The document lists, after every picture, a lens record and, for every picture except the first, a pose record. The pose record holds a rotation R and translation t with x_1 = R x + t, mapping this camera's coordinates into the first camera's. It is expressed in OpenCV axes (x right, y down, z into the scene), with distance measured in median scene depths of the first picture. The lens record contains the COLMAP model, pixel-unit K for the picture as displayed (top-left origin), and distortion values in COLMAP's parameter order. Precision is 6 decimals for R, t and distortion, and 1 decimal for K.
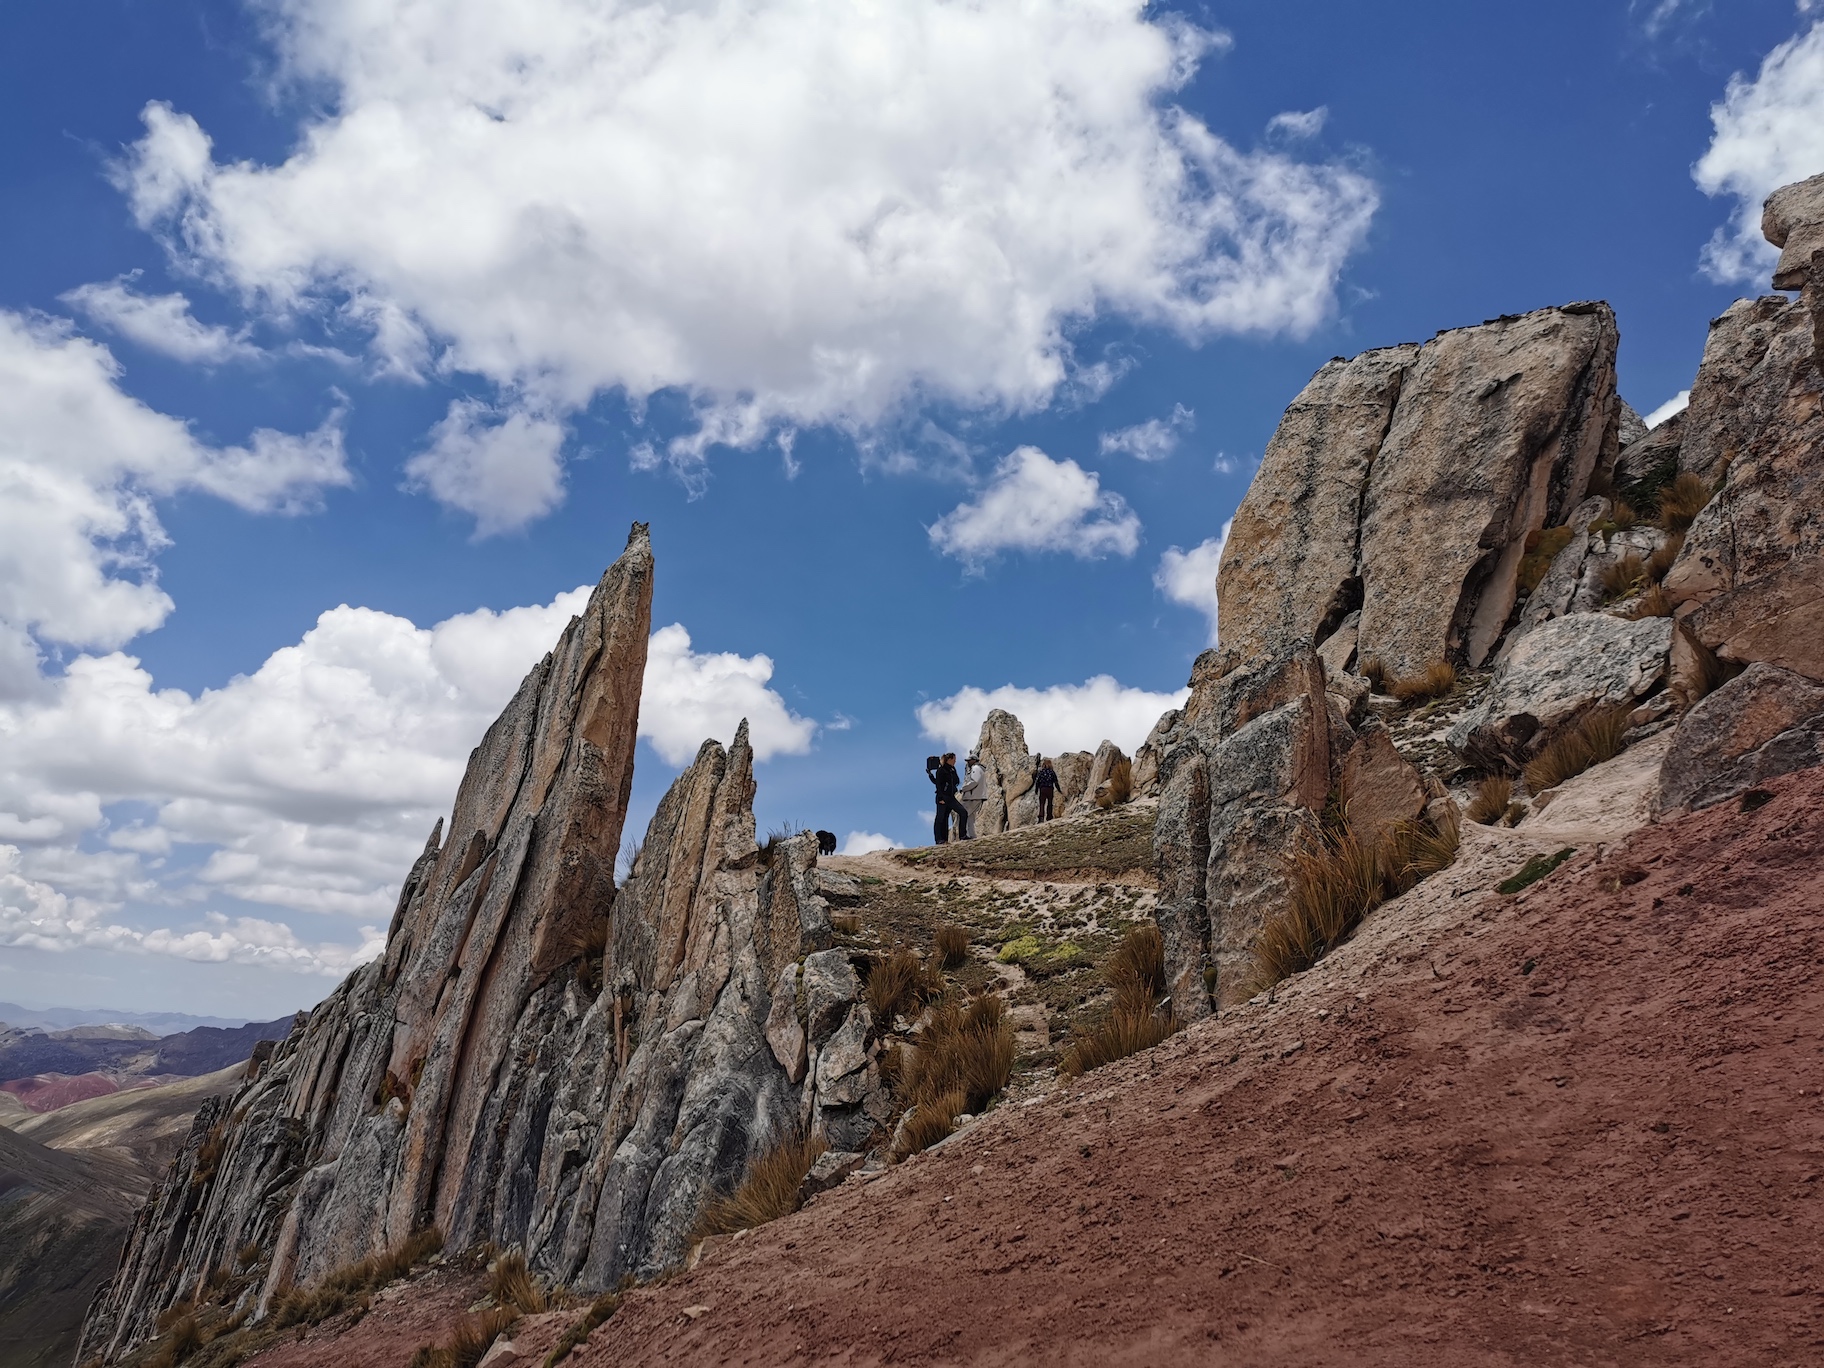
lens RADIAL K [[1426.8, 0, 909.2], [0, 1426.8, 679.7], [0, 0, 1]] dist [0.044789, -0.010185]
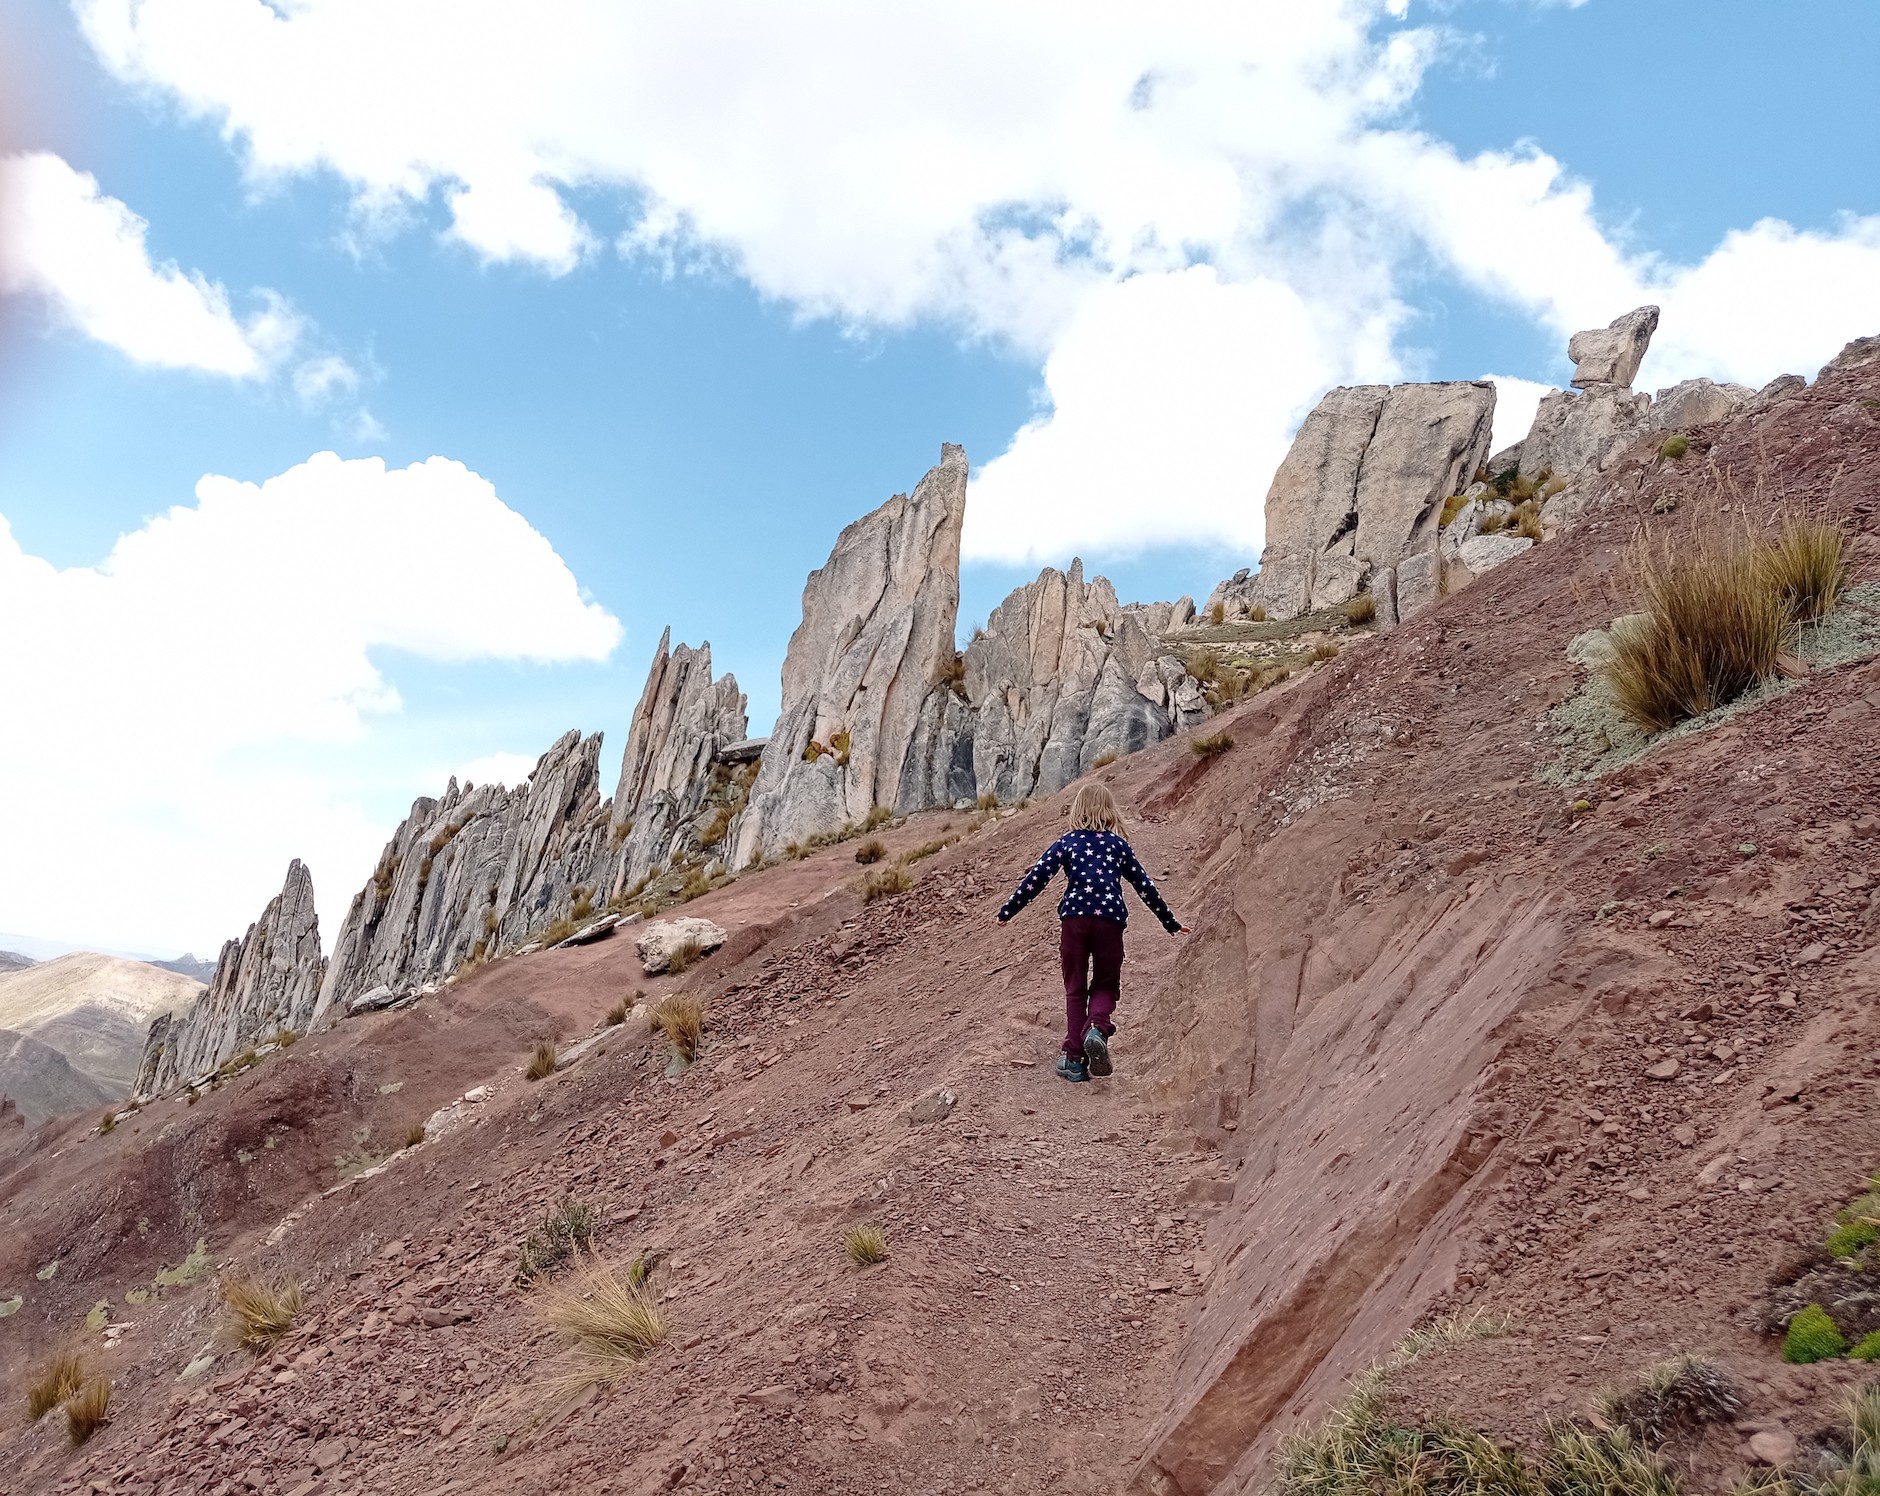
lens RADIAL K [[1324.9, 0, 940.9], [0, 1324.9, 751.8], [0, 0, 1]] dist [0.004584, 0.001276]
pose [[0.986852, 0.059942, 0.150101, -0.516136], [-0.078492, 0.989559, 0.120878, 0.079824], [-0.141288, -0.131071, 0.981253, -0.754531]]
